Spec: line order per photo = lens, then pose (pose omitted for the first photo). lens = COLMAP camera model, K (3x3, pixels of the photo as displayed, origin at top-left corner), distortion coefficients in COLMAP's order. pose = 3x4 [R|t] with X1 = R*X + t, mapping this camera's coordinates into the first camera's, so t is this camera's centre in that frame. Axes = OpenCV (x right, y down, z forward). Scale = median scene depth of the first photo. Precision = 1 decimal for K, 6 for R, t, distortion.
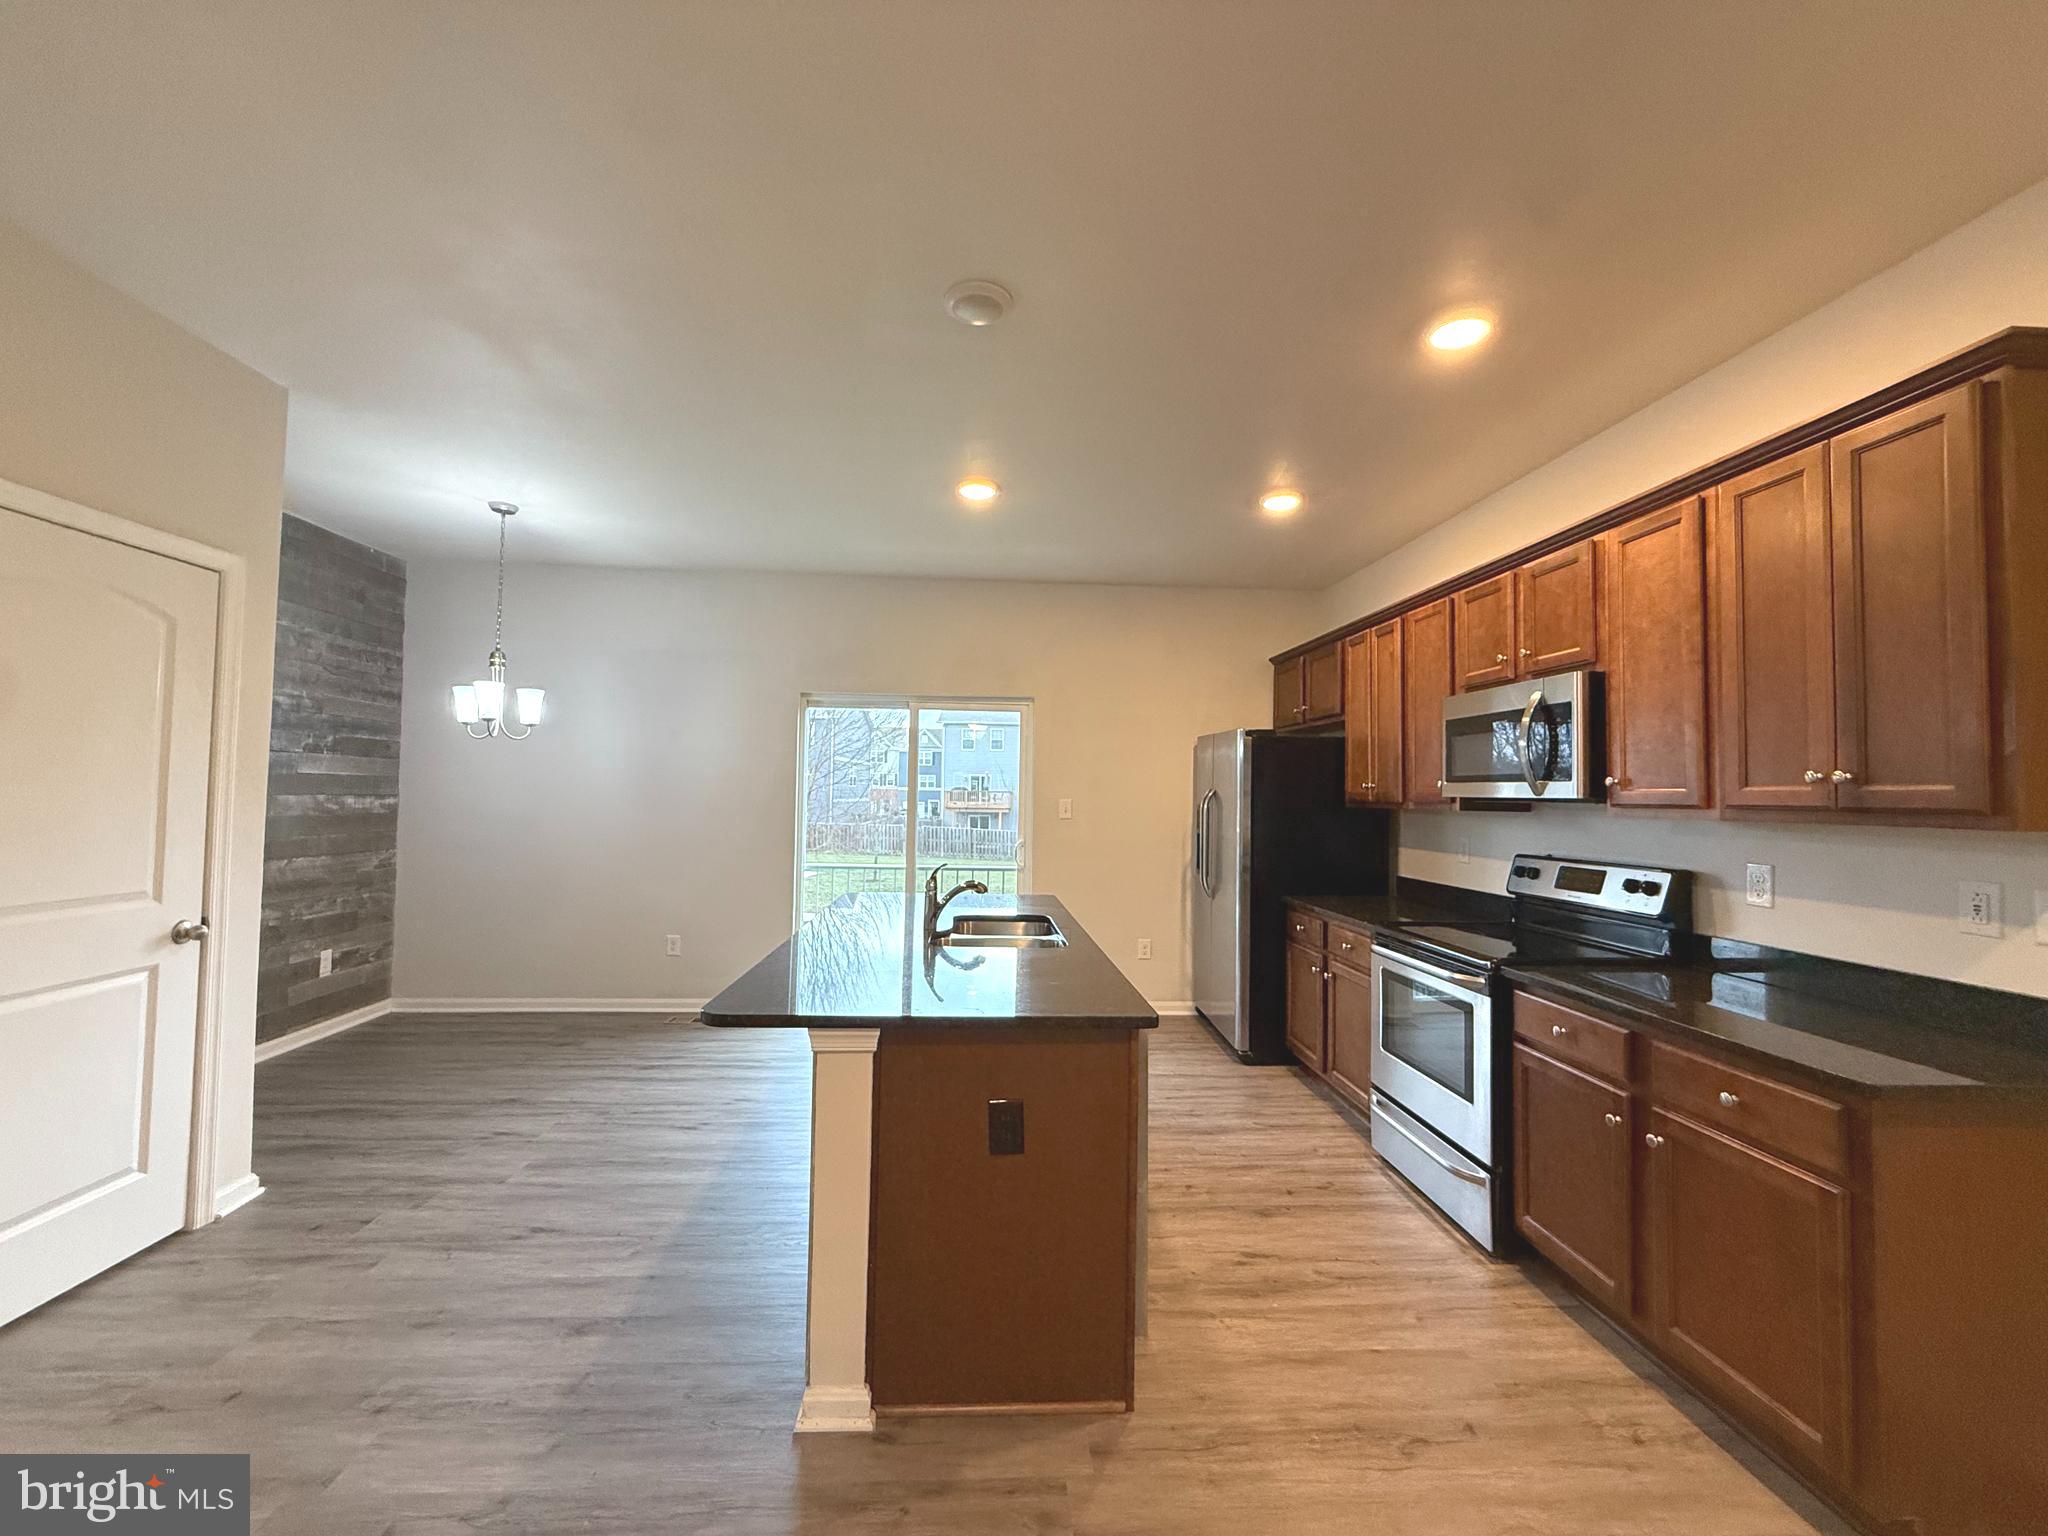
lens RADIAL K [[813.6, 0, 1014.6], [0, 813.6, 767.6], [0, 0, 1]] dist [-0.000553, 0.000389]
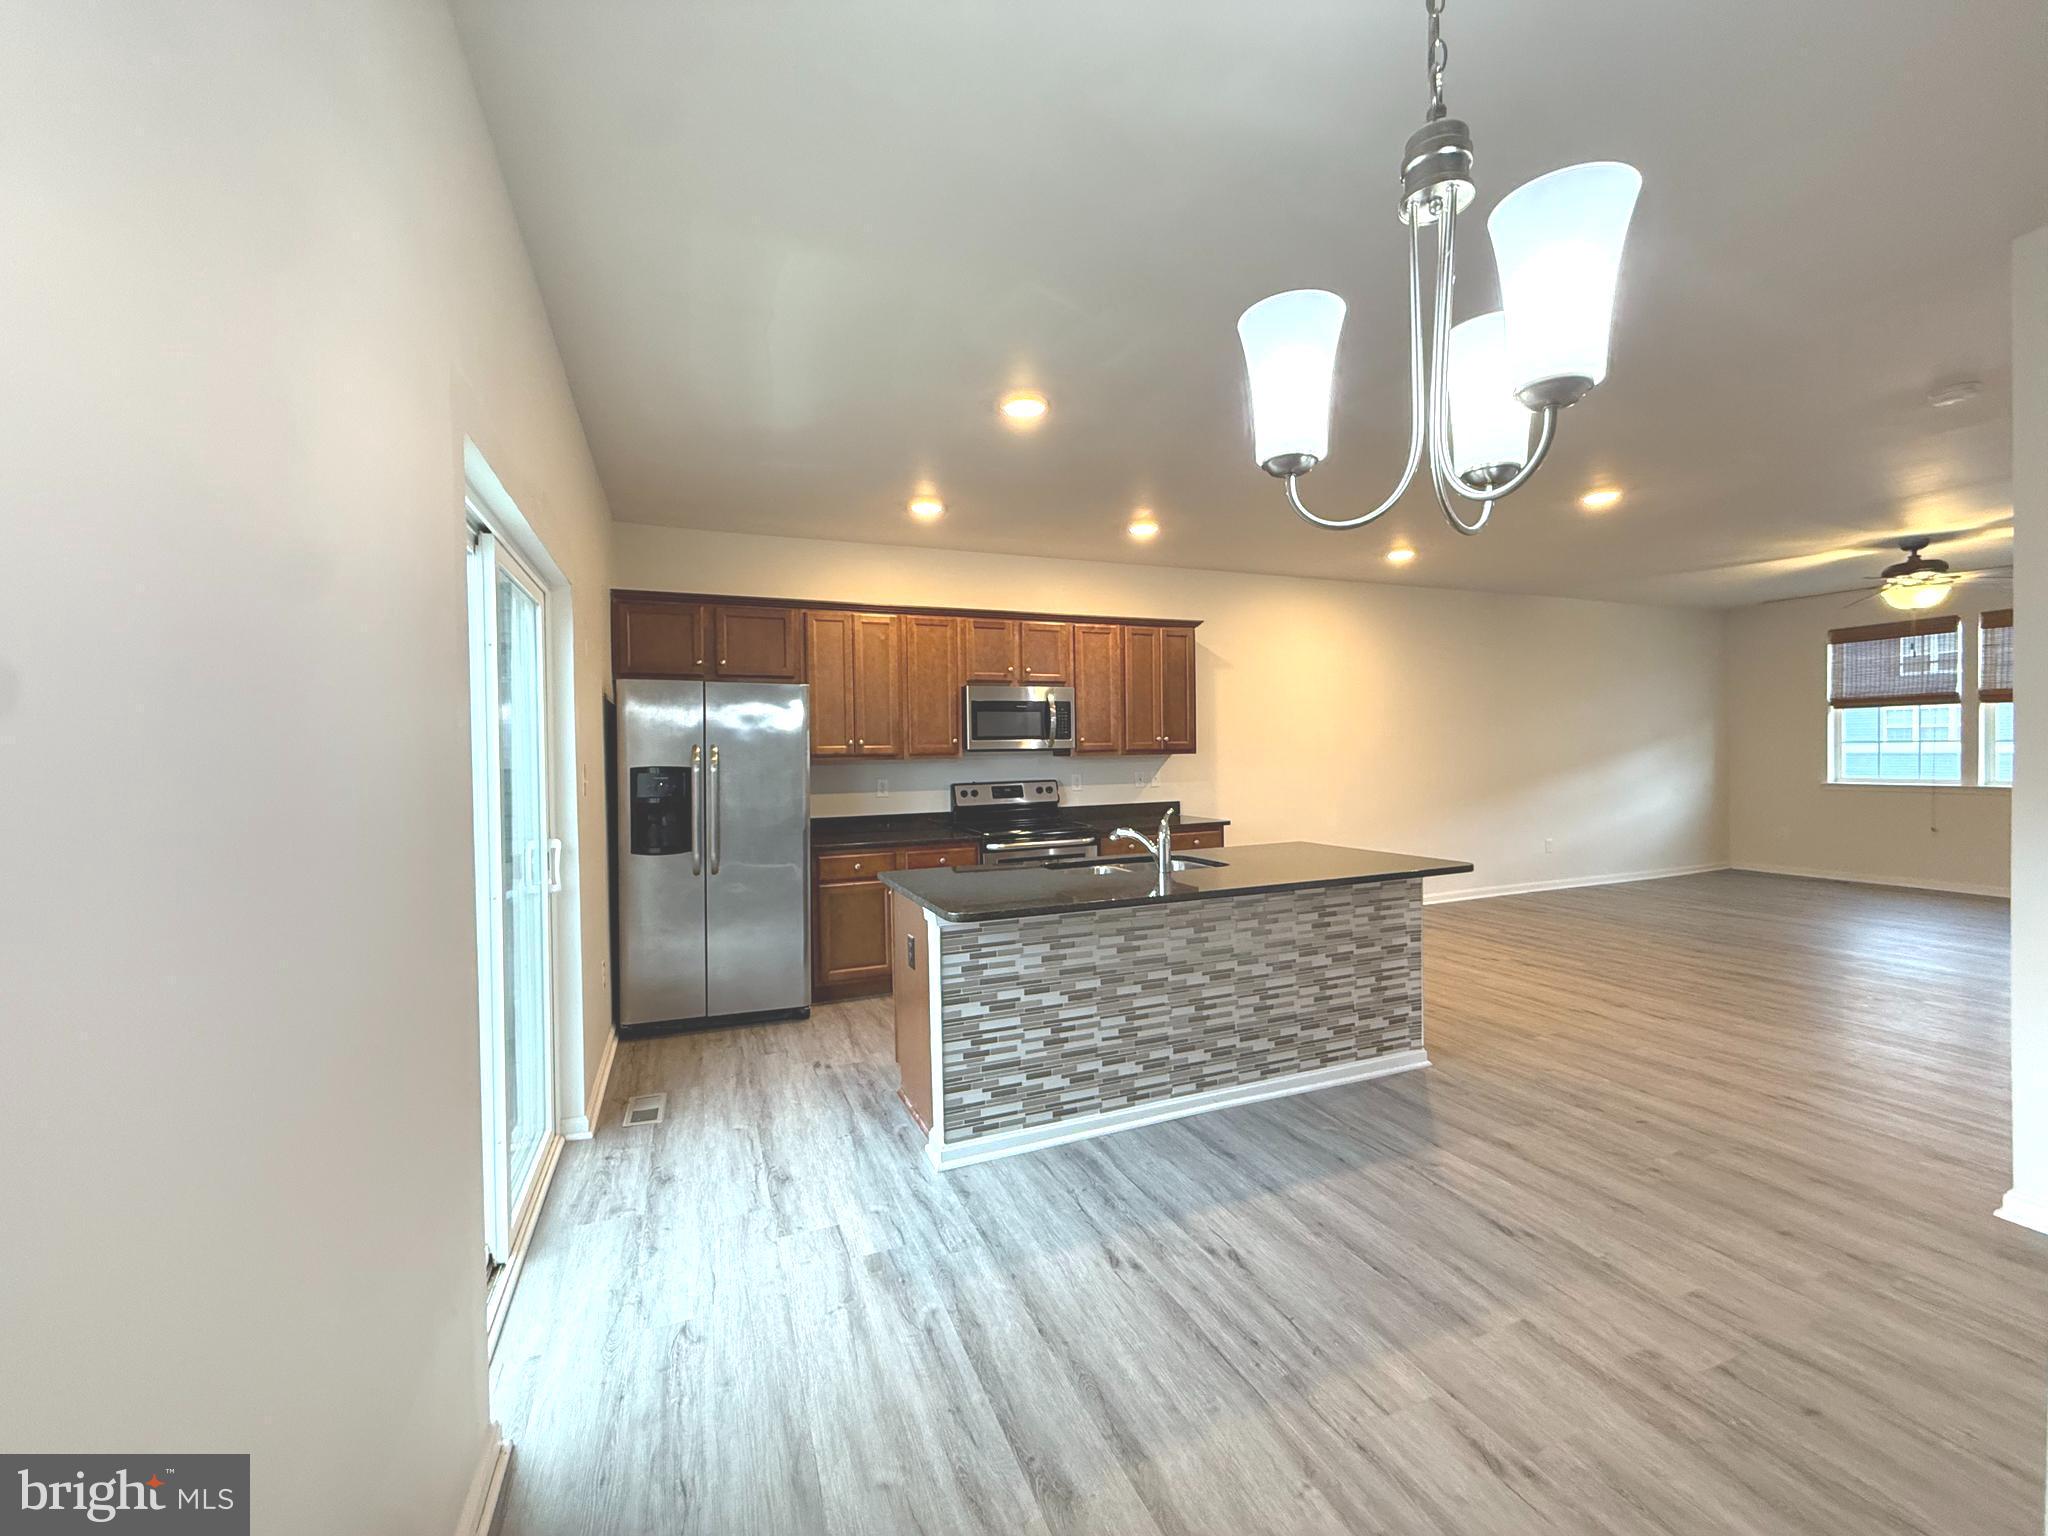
lens RADIAL K [[813.6, 0, 1017.4], [0, 813.6, 767.7], [0, 0, 1]] dist [-0.000553, 0.000389]
pose [[-0.324671, -0.026783, 0.945448, -0.755500], [-0.017183, 0.999601, 0.022417, 0.026495], [-0.945671, -0.008967, -0.325001, 1.094171]]
